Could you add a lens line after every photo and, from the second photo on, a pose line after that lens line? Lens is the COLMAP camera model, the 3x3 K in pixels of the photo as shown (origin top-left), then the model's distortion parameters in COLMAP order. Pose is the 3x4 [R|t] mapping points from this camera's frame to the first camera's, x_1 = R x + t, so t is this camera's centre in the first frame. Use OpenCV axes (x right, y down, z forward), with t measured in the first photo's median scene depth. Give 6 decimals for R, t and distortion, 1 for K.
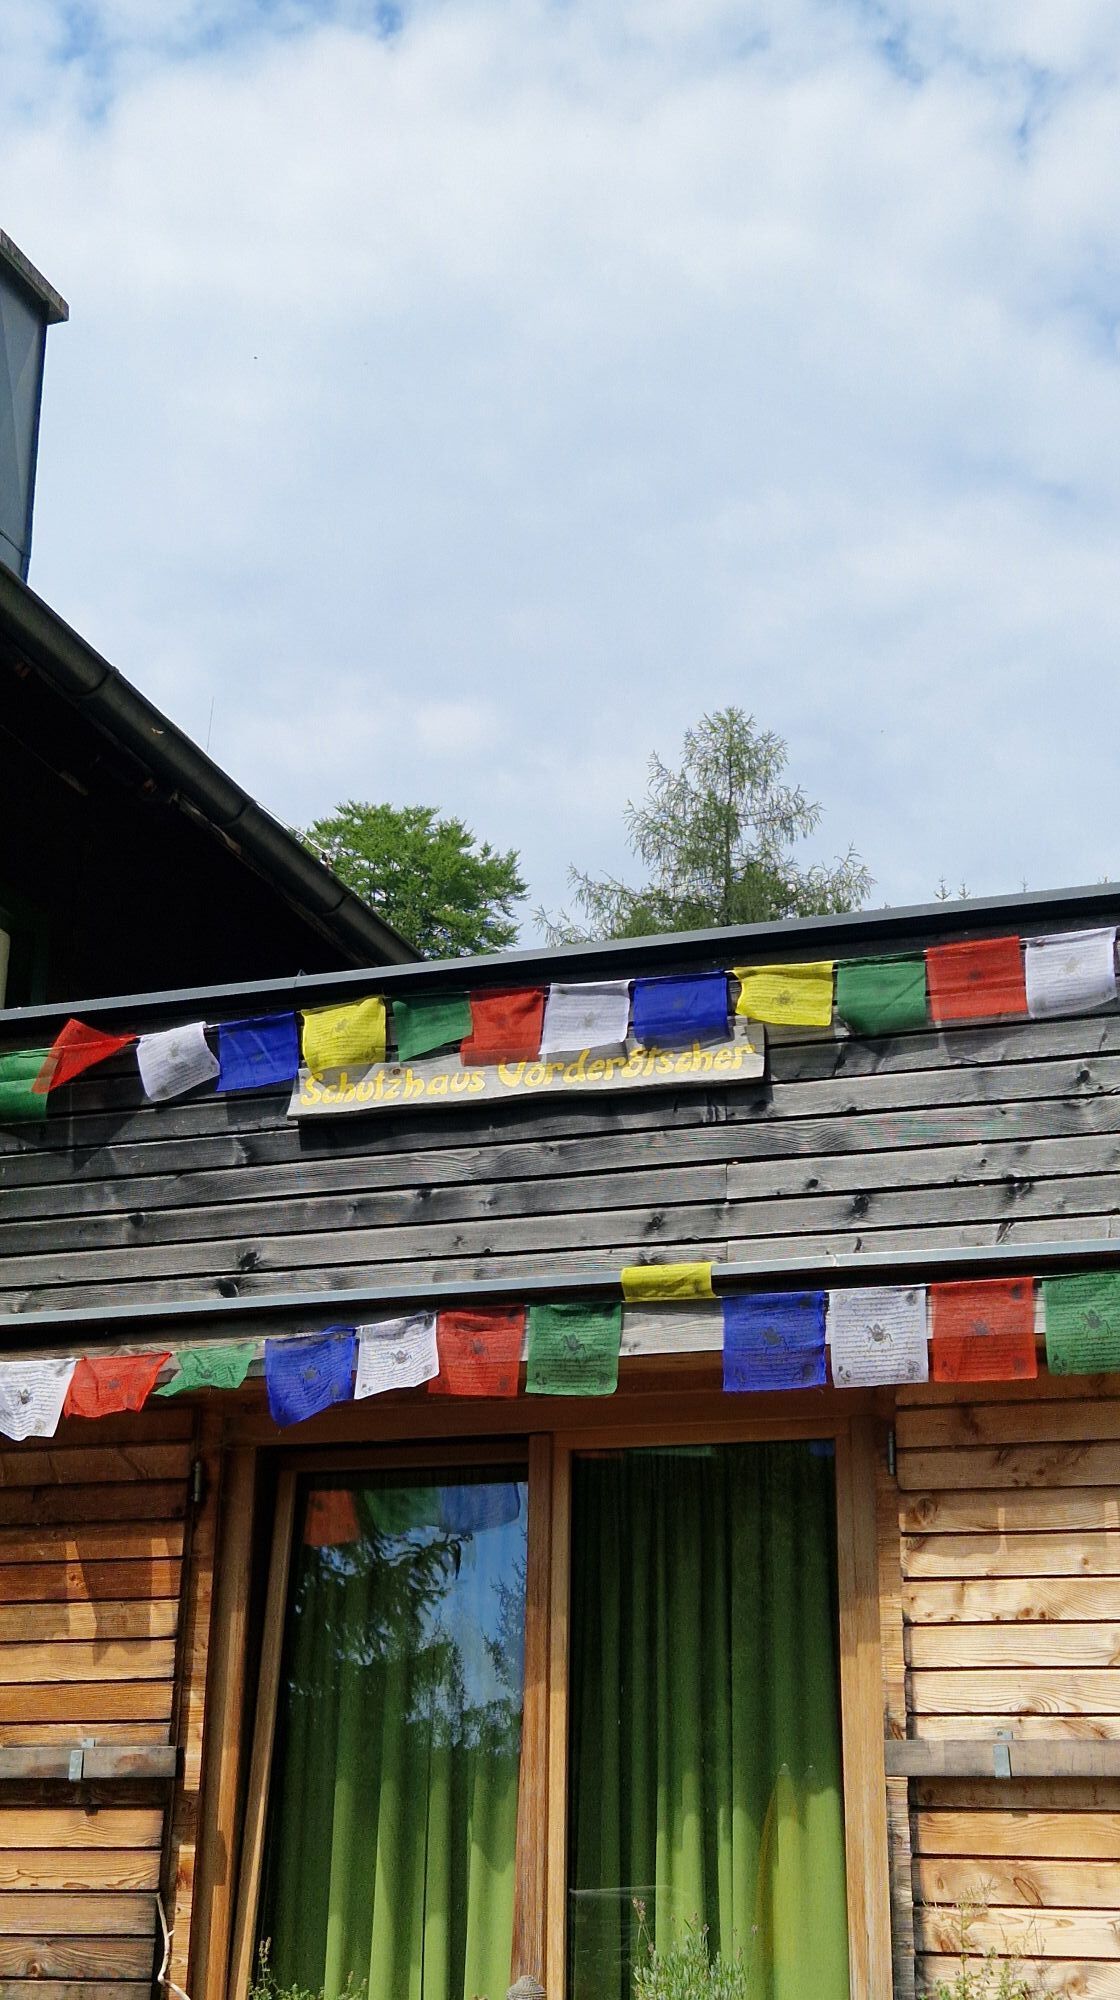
lens RADIAL K [[2500.7, 0, 550.7], [0, 2500.7, 989.4], [0, 0, 1]] dist [0.033518, 0.000000]
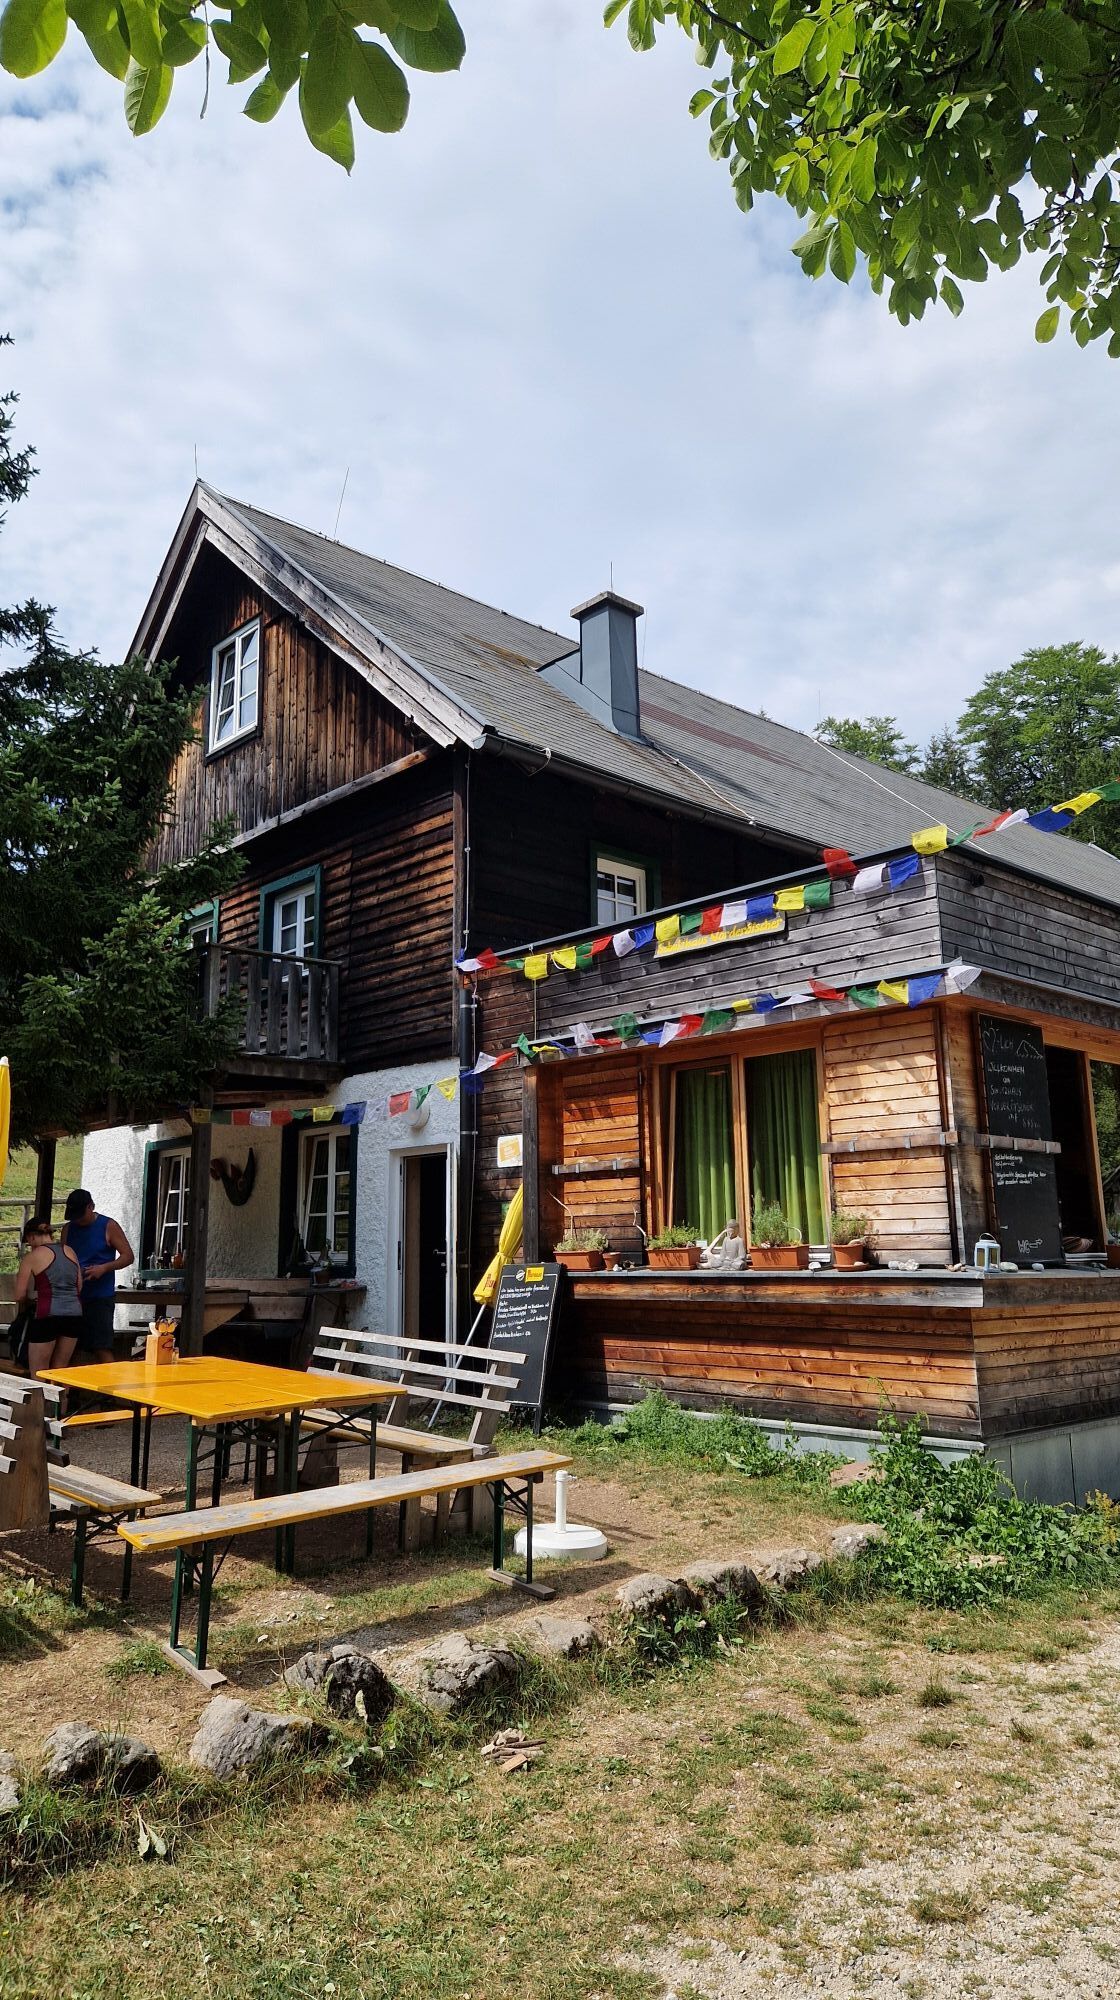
lens RADIAL K [[1325.6, 0, 546.1], [0, 1325.6, 983.8], [0, 0, 1]] dist [0.027254, -0.034590]
pose [[0.872301, -0.122989, -0.473248, 0.565977], [0.194445, 0.975283, 0.104945, -0.119860], [0.448644, -0.183564, 0.874656, -0.501985]]
